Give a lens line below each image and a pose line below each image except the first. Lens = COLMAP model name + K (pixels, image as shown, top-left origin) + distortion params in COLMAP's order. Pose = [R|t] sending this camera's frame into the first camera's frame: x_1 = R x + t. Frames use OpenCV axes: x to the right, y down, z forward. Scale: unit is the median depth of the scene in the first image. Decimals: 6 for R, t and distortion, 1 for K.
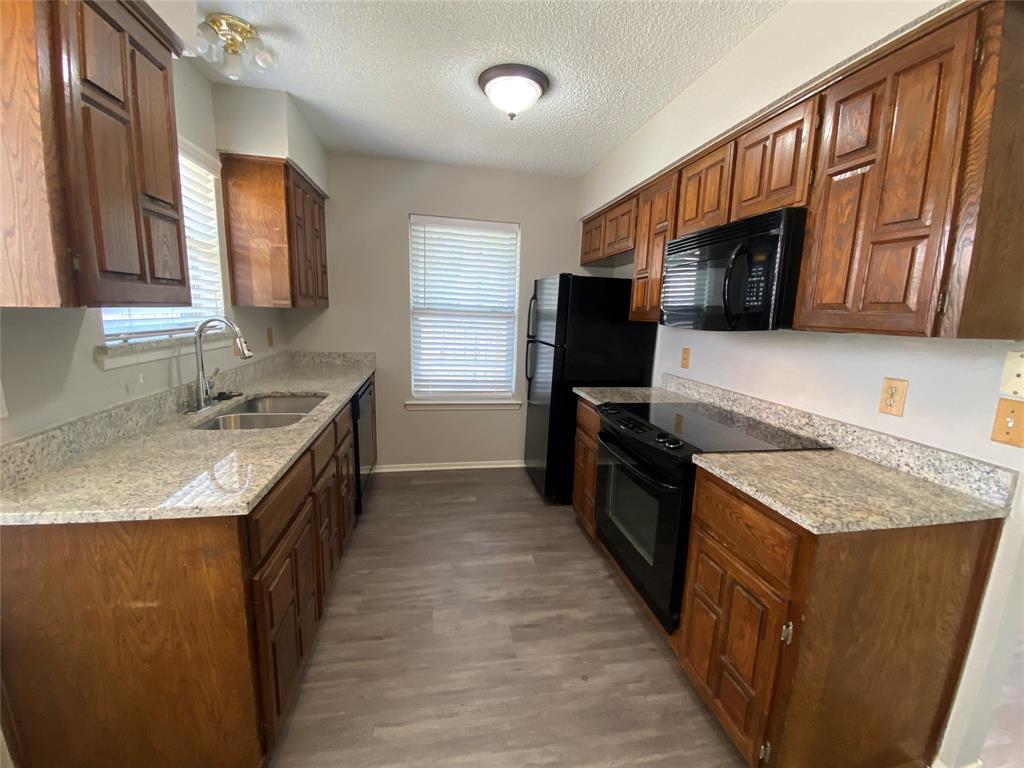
lens RADIAL K [[421.1, 0, 512.0], [0, 421.1, 384.0], [0, 0, 1]] dist [0.032895, -0.027026]
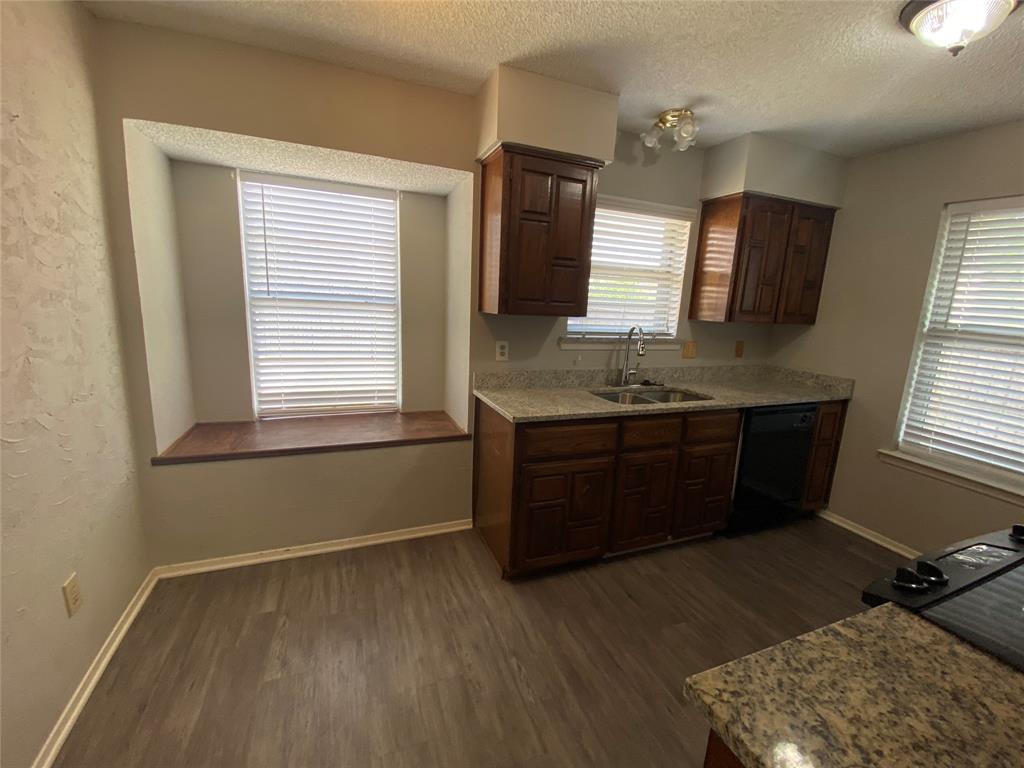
lens RADIAL K [[421.1, 0, 512.0], [0, 421.1, 384.0], [0, 0, 1]] dist [0.032895, -0.027026]
pose [[0.190182, 0.163144, -0.968098, 0.656483], [-0.207650, 0.970471, 0.122751, -0.053176], [0.959537, 0.177681, 0.218443, 0.311821]]
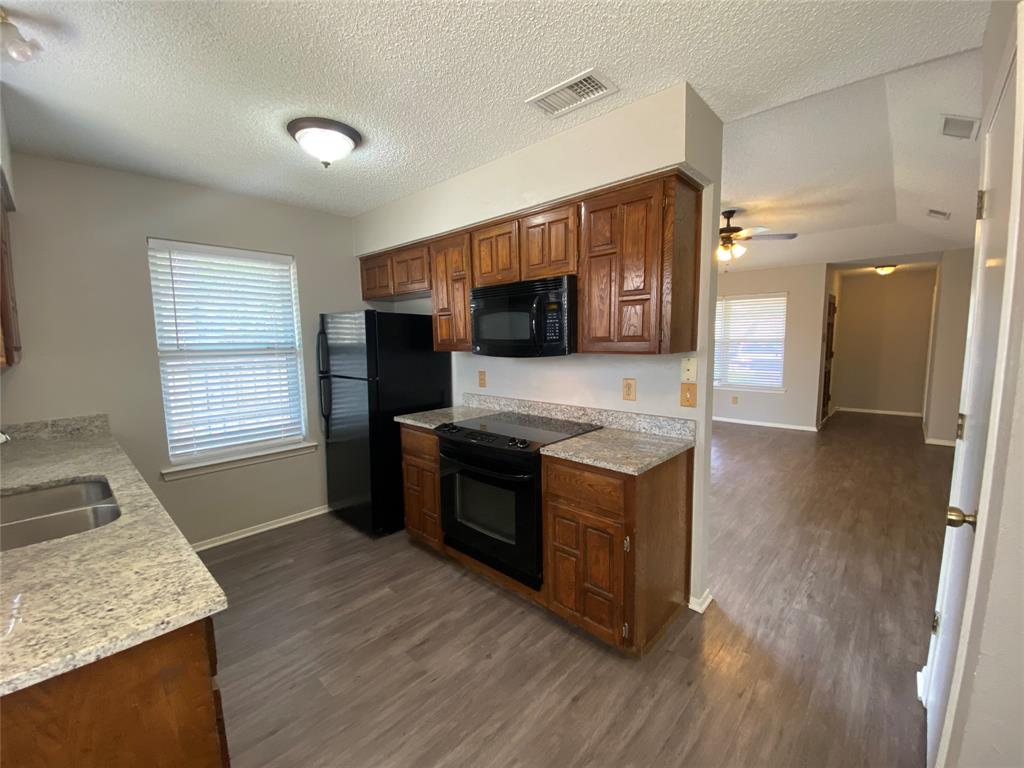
lens RADIAL K [[421.1, 0, 512.0], [0, 421.1, 384.0], [0, 0, 1]] dist [0.032895, -0.027026]
pose [[0.799154, -0.110461, 0.590890, -0.347502], [0.143045, 0.989680, -0.008452, -0.033207], [-0.583858, 0.091278, 0.806708, -0.050818]]
